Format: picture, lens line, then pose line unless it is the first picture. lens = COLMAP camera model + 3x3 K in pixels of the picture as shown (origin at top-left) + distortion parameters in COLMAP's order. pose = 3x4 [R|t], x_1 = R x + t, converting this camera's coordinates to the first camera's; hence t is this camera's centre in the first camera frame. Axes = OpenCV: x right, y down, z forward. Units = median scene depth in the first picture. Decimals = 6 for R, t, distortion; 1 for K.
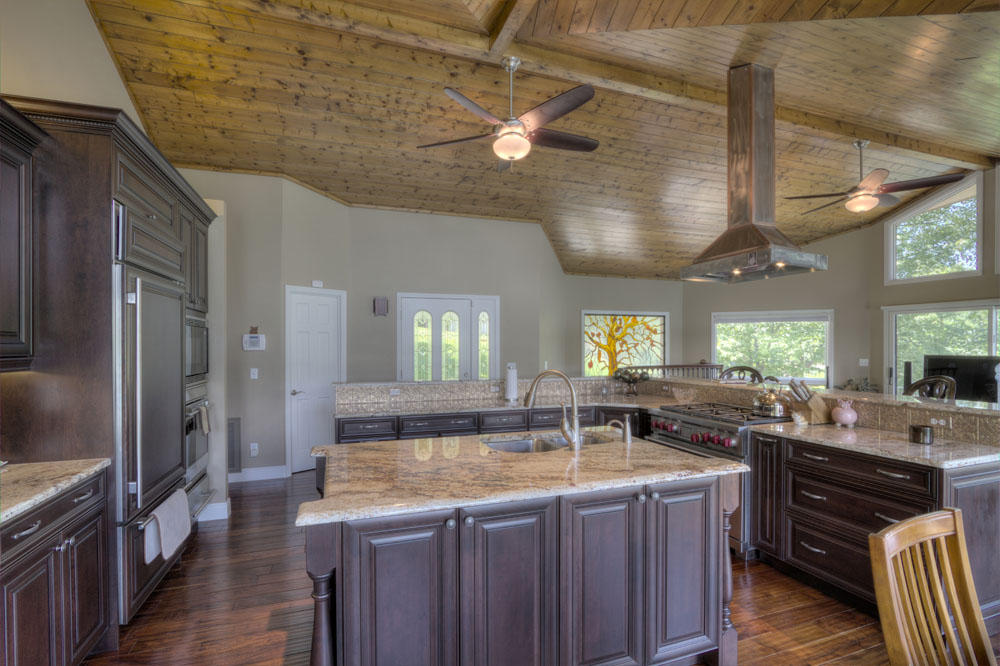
lens RADIAL K [[456.5, 0, 499.2], [0, 456.5, 340.7], [0, 0, 1]] dist [0.000627, 0.000090]
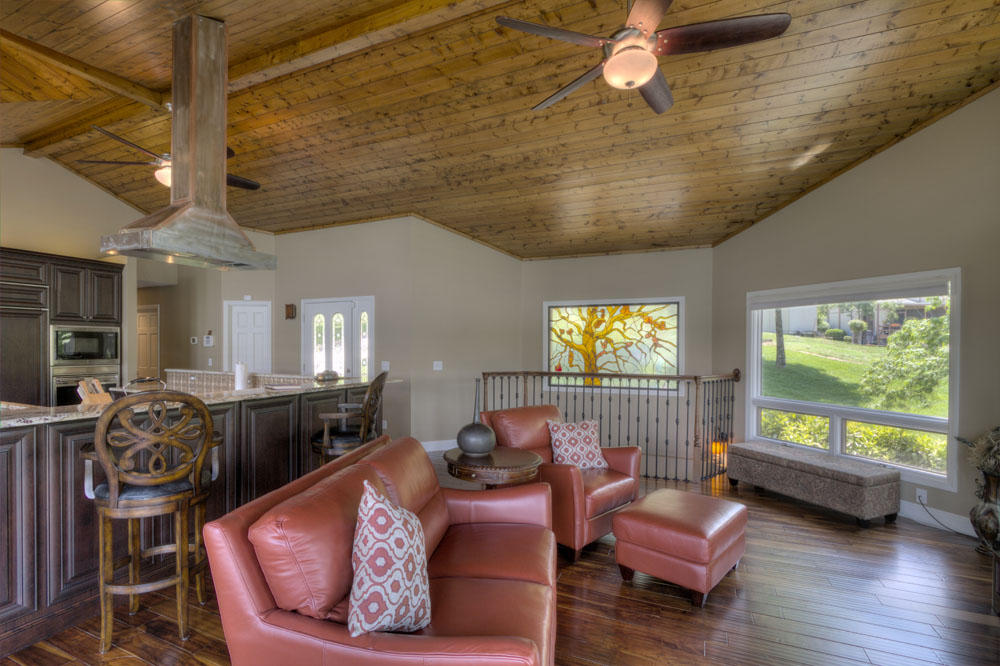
lens RADIAL K [[456.5, 0, 499.0], [0, 456.5, 341.0], [0, 0, 1]] dist [0.000627, 0.000090]
pose [[0.718011, -0.000128, -0.696032, 0.669486], [0.001390, 0.999998, 0.001250, 0.001835], [0.696030, -0.001865, 0.718010, 0.341501]]
